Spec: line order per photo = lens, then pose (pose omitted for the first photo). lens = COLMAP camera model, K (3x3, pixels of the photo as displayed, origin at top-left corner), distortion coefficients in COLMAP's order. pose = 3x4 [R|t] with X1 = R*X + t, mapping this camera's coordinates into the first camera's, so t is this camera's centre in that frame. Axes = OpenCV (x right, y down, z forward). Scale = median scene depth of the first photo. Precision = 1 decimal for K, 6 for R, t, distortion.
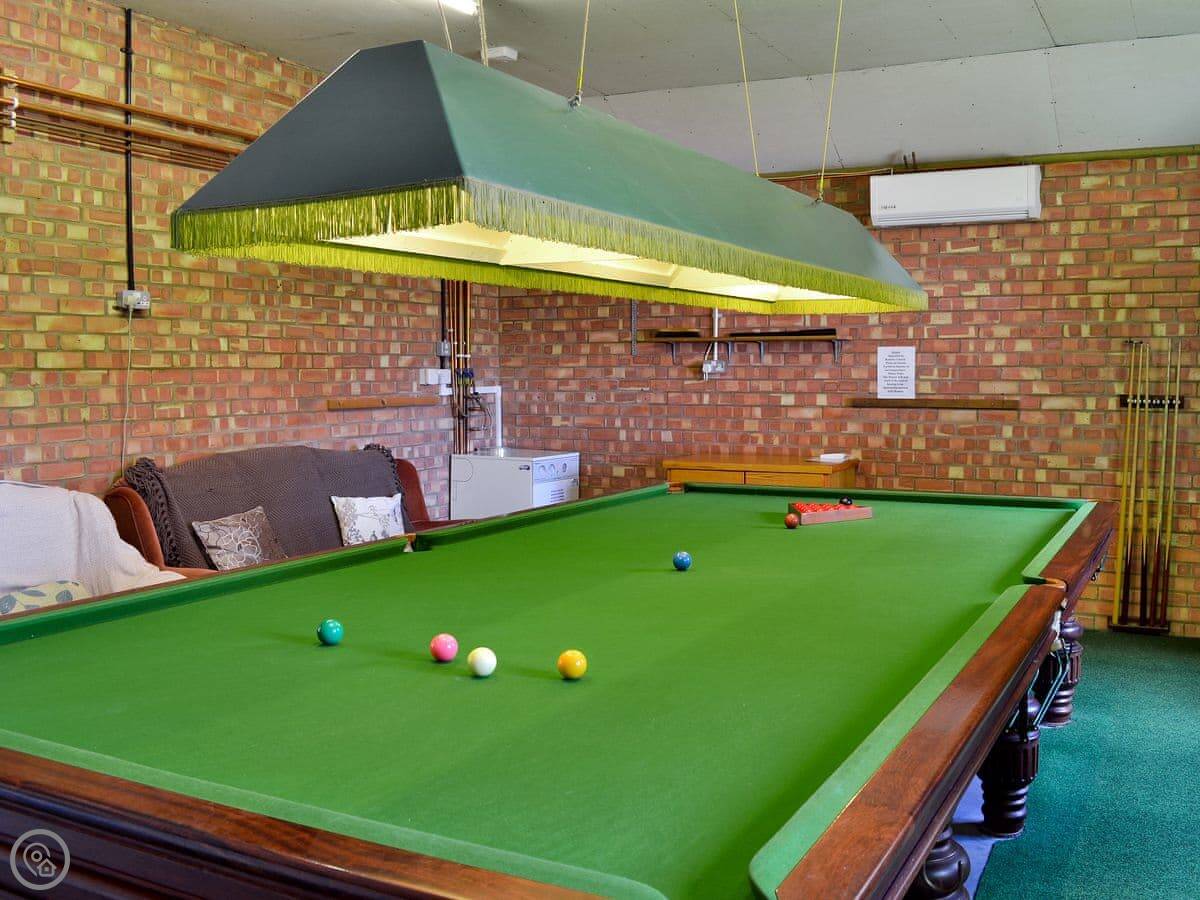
lens RADIAL K [[1115.7, 0, 603.2], [0, 1115.7, 449.5], [0, 0, 1]] dist [-0.096671, 0.000000]
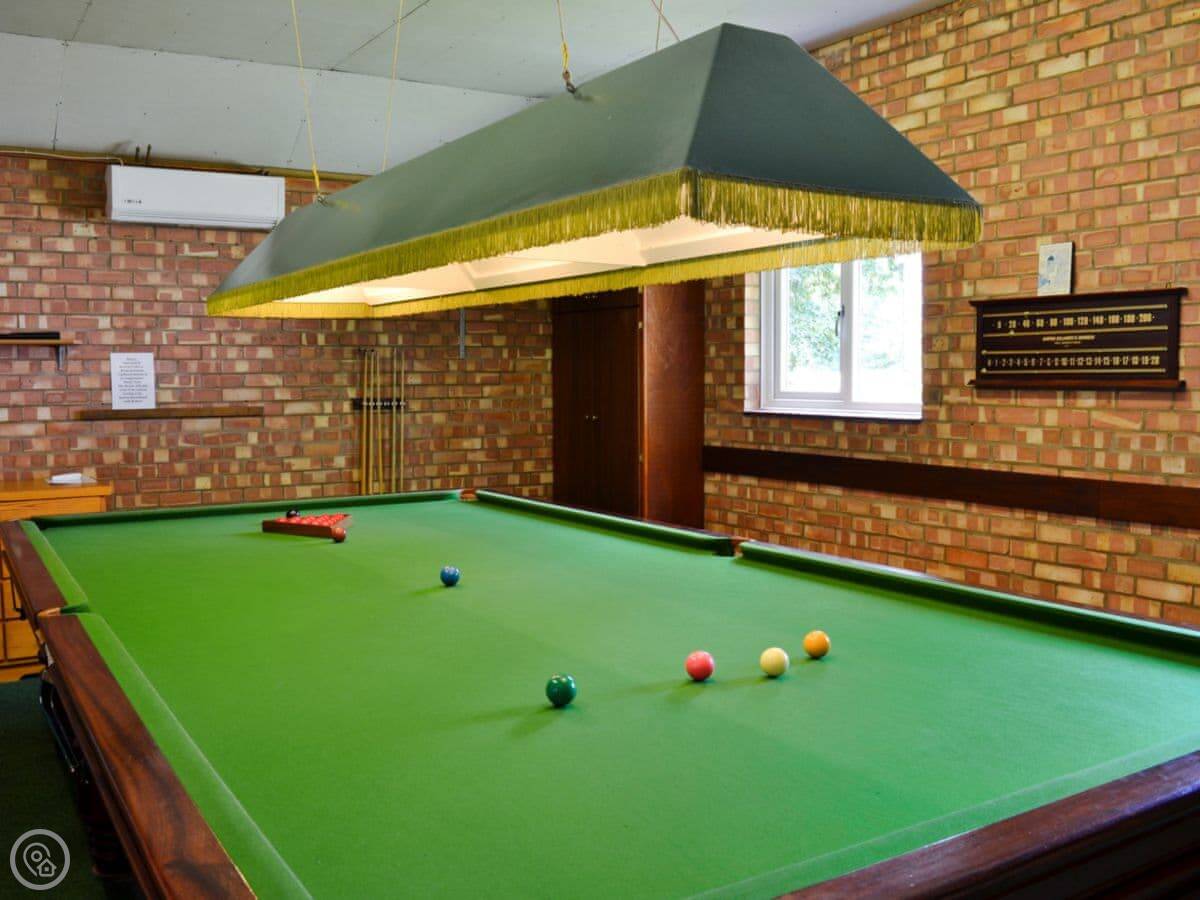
lens RADIAL K [[1115.7, 0, 601.0], [0, 1115.7, 452.1], [0, 0, 1]] dist [-0.096671, 0.000000]
pose [[0.505773, -0.059341, 0.860623, -0.337456], [0.062725, 0.997520, 0.031918, -0.015544], [-0.860383, 0.037839, 0.508241, 0.209576]]
